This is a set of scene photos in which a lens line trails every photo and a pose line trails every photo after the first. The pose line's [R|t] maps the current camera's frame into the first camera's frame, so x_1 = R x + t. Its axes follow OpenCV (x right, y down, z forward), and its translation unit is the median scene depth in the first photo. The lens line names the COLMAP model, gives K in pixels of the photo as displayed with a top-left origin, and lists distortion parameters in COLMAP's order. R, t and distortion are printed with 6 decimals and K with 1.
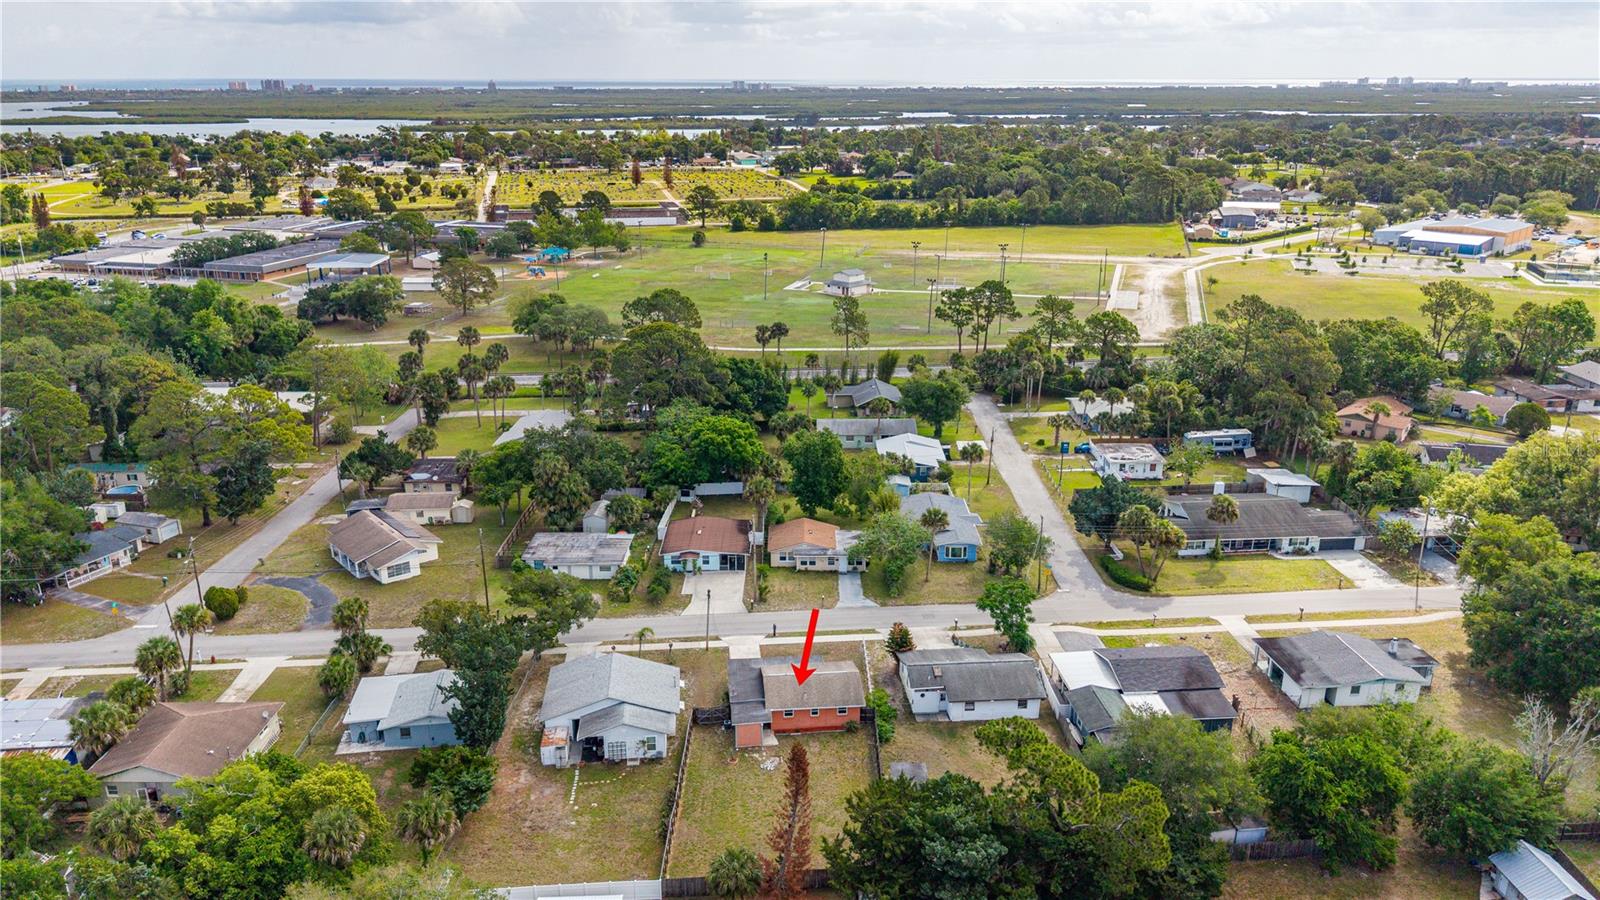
lens RADIAL K [[1150.7, 0, 800.0], [0, 1150.7, 450.0], [0, 0, 1]] dist [0.118226, -0.255454]
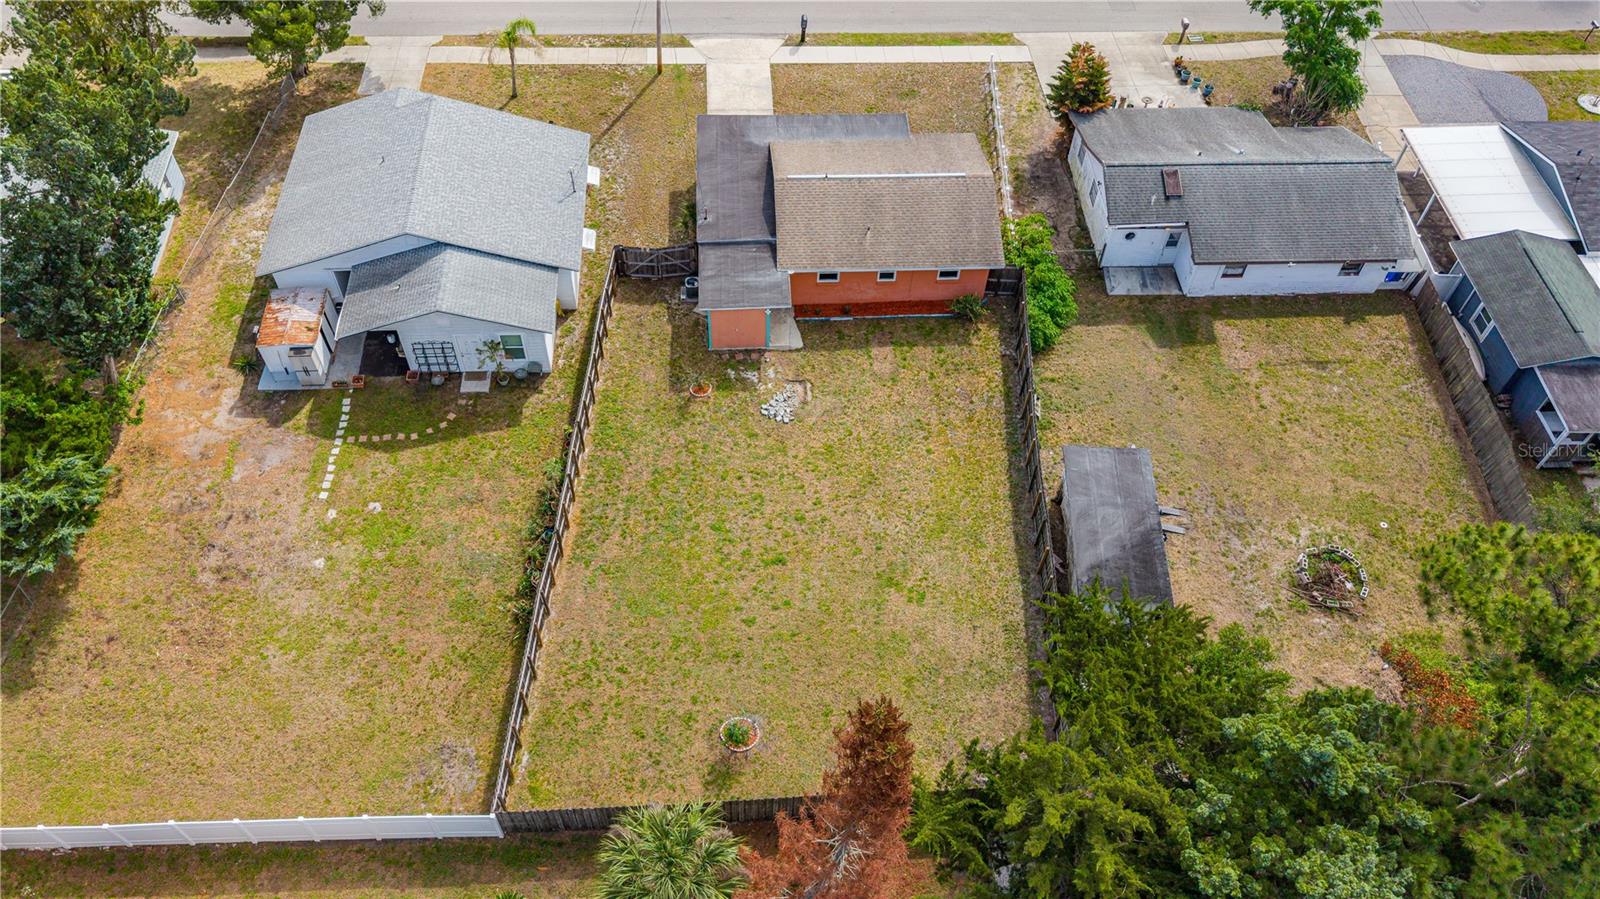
lens RADIAL K [[1150.7, 0, 800.0], [0, 1150.7, 449.5], [0, 0, 1]] dist [0.118226, -0.255454]
pose [[0.998849, 0.047957, -0.000406, -0.017294], [-0.039258, 0.822476, 0.567444, 0.031210], [0.027547, -0.566775, 0.823412, 0.594519]]
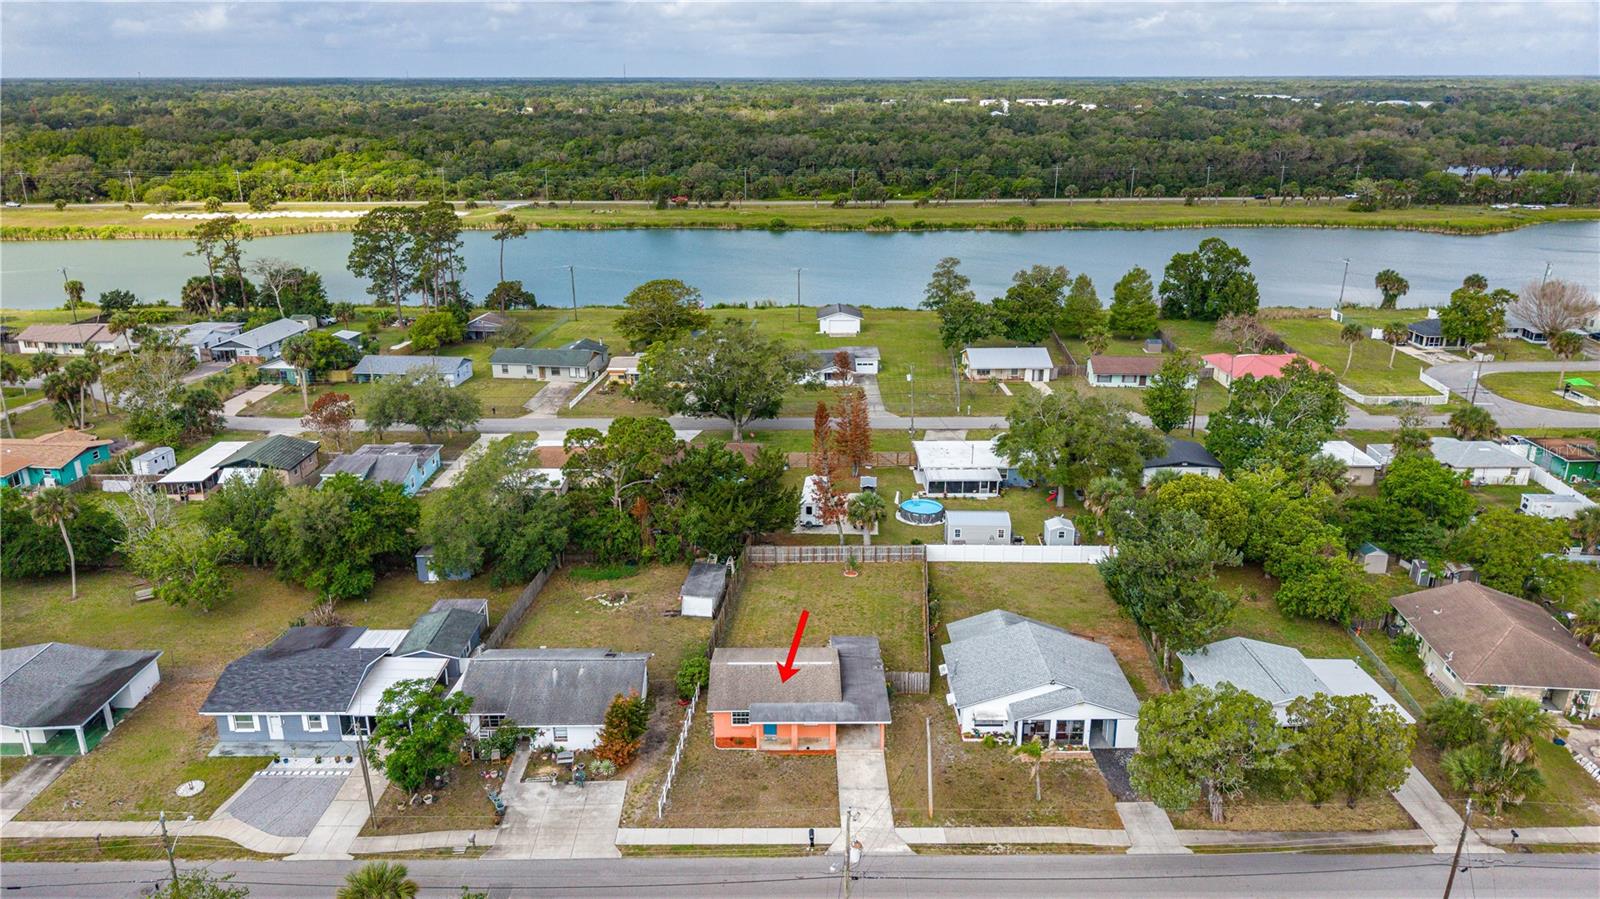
lens RADIAL K [[1150.7, 0, 800.0], [0, 1150.7, 449.5], [0, 0, 1]] dist [0.118226, -0.255454]
pose [[-0.996243, -0.023866, 0.083247, -0.067438], [0.029390, 0.811052, 0.584235, -0.368467], [-0.081461, 0.584487, -0.807304, 1.569767]]
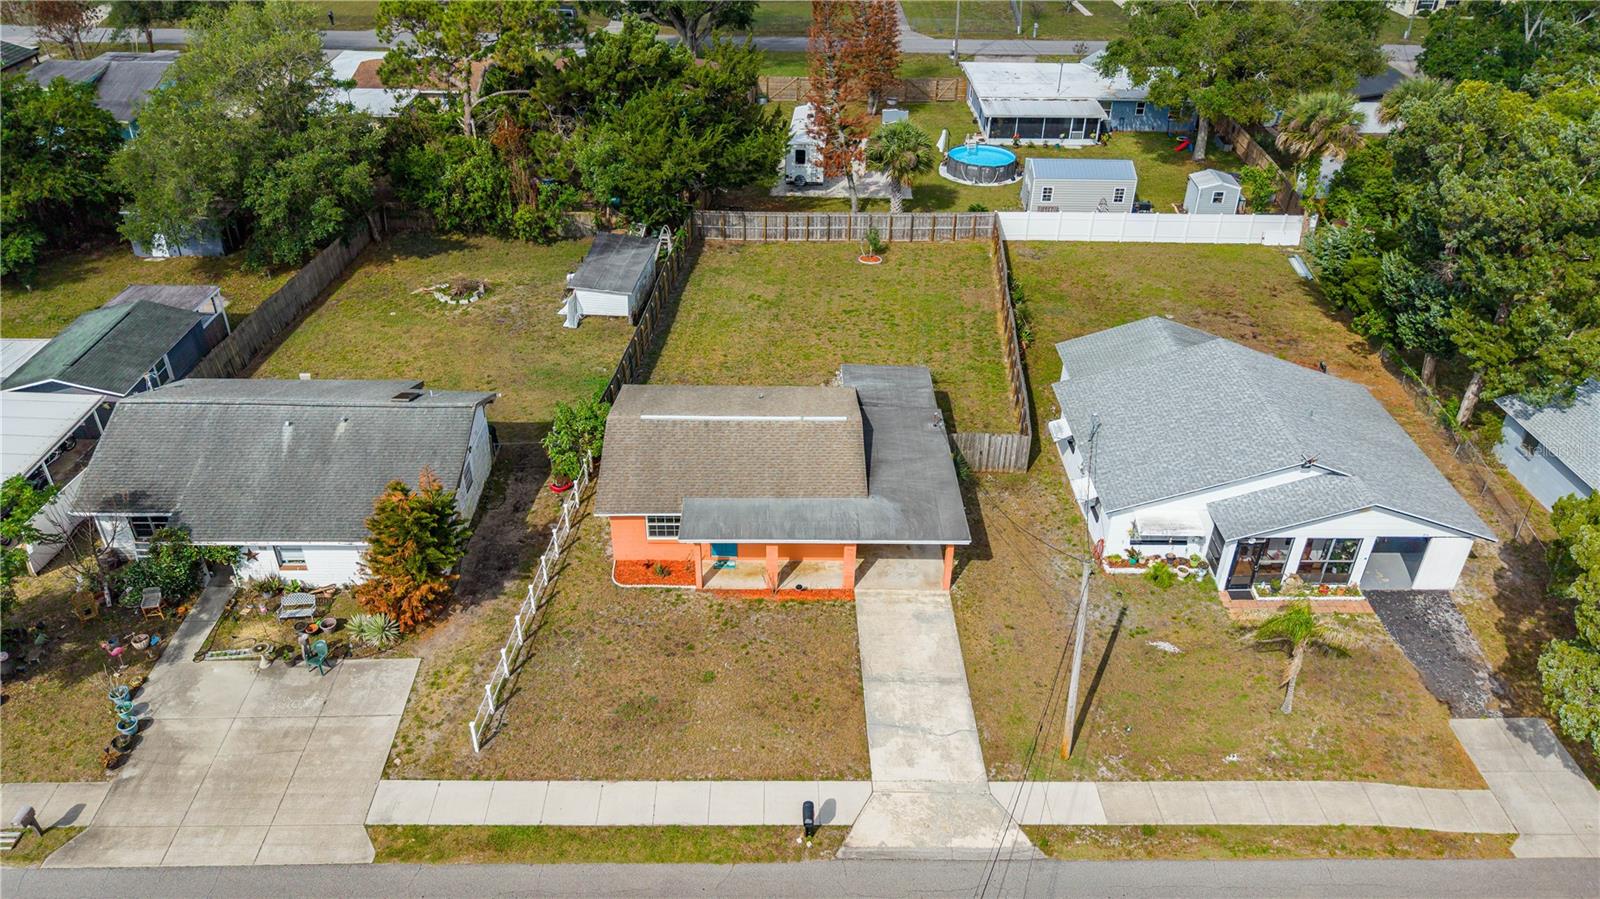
lens RADIAL K [[1150.7, 0, 800.0], [0, 1150.7, 449.5], [0, 0, 1]] dist [0.118226, -0.255454]
pose [[-0.996866, -0.053473, 0.058304, -0.035136], [0.009893, 0.646936, 0.762480, -0.091928], [-0.078491, 0.760667, -0.644379, 1.289041]]
